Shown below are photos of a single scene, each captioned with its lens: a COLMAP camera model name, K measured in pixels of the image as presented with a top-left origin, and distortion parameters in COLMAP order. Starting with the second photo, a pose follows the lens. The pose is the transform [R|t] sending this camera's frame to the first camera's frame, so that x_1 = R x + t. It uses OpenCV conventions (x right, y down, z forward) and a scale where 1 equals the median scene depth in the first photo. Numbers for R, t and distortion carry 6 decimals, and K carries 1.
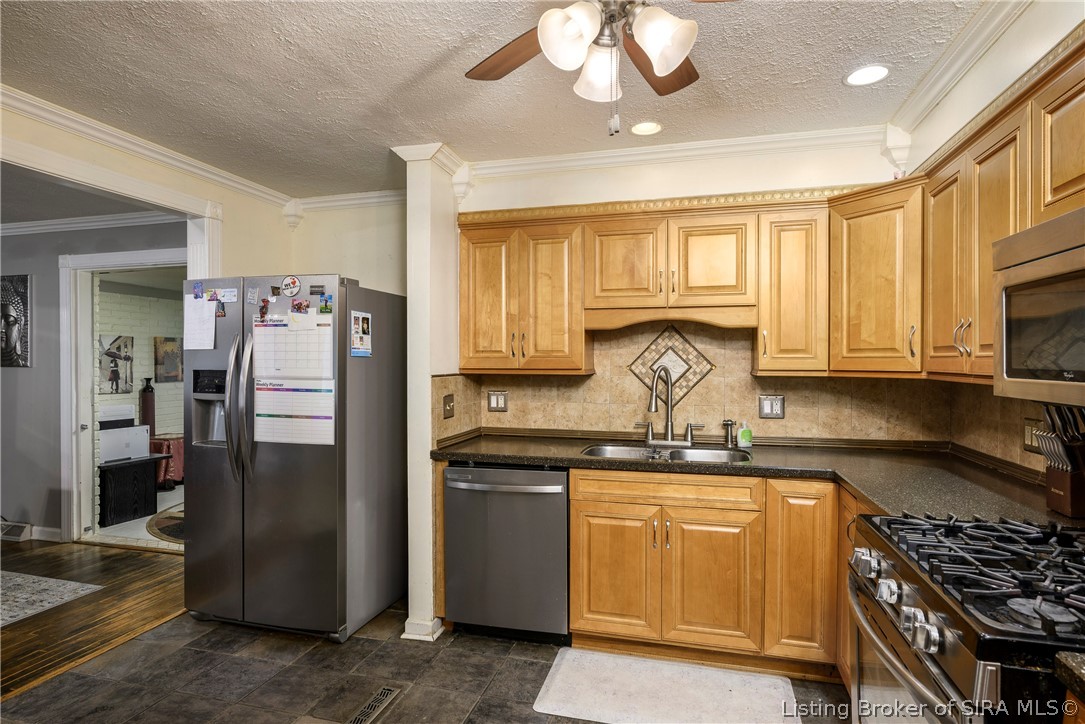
lens RADIAL K [[561.4, 0, 548.4], [0, 561.4, 359.7], [0, 0, 1]] dist [-0.002226, -0.000885]
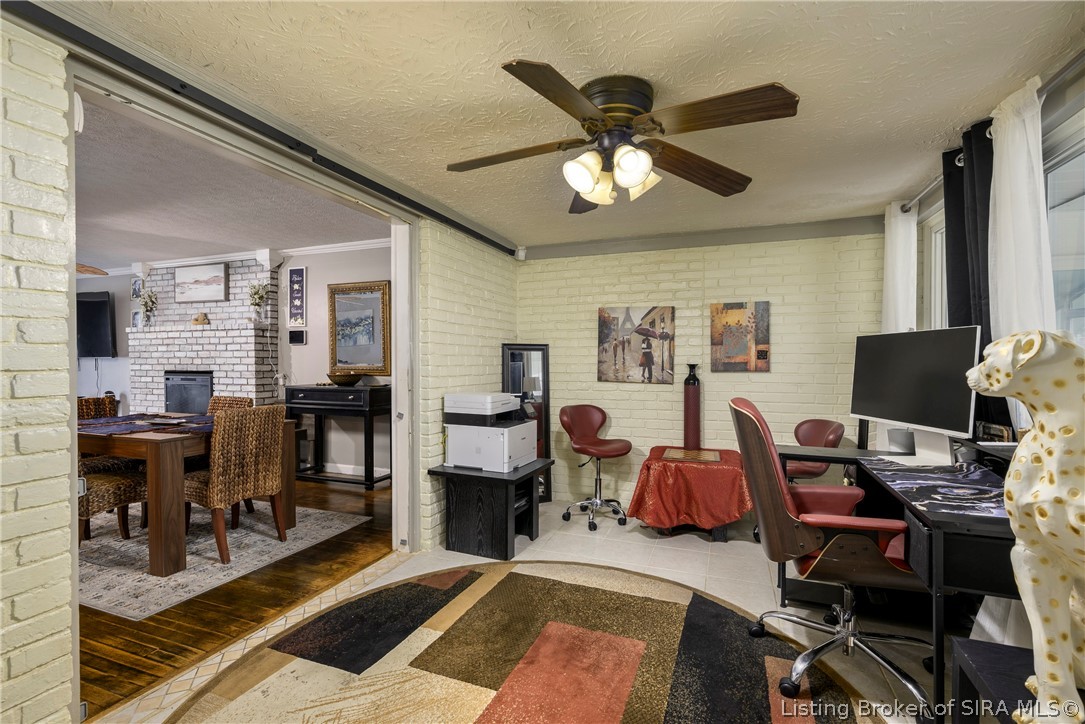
lens RADIAL K [[492.1, 0, 550.1], [0, 492.1, 360.0], [0, 0, 1]] dist [0.000535, 0.000418]
pose [[-0.094200, 0.003606, -0.995547, -0.098516], [0.002627, 0.999991, 0.003373, 0.026558], [0.995550, -0.002298, -0.094209, 0.936265]]
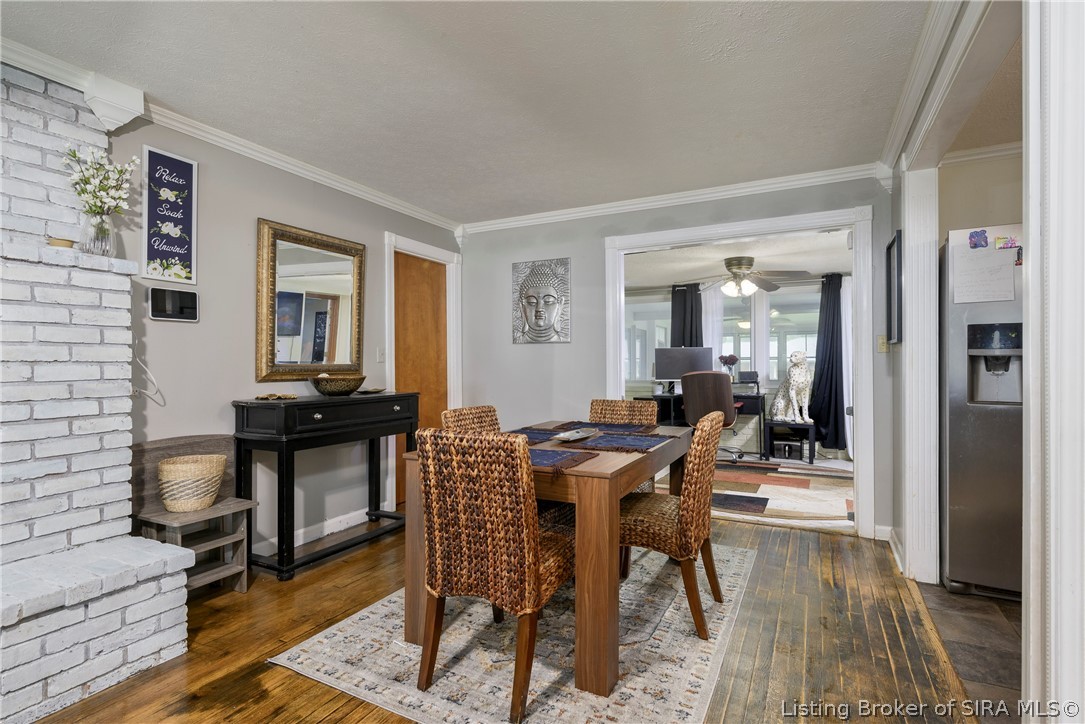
lens RADIAL K [[520.1, 0, 547.8], [0, 520.1, 363.0], [0, 0, 1]] dist [-0.006175, -0.000748]
pose [[0.980895, -0.006075, -0.194442, -0.562653], [0.005781, 0.999981, -0.002079, 0.038902], [0.194451, 0.000915, 0.980912, 0.007152]]
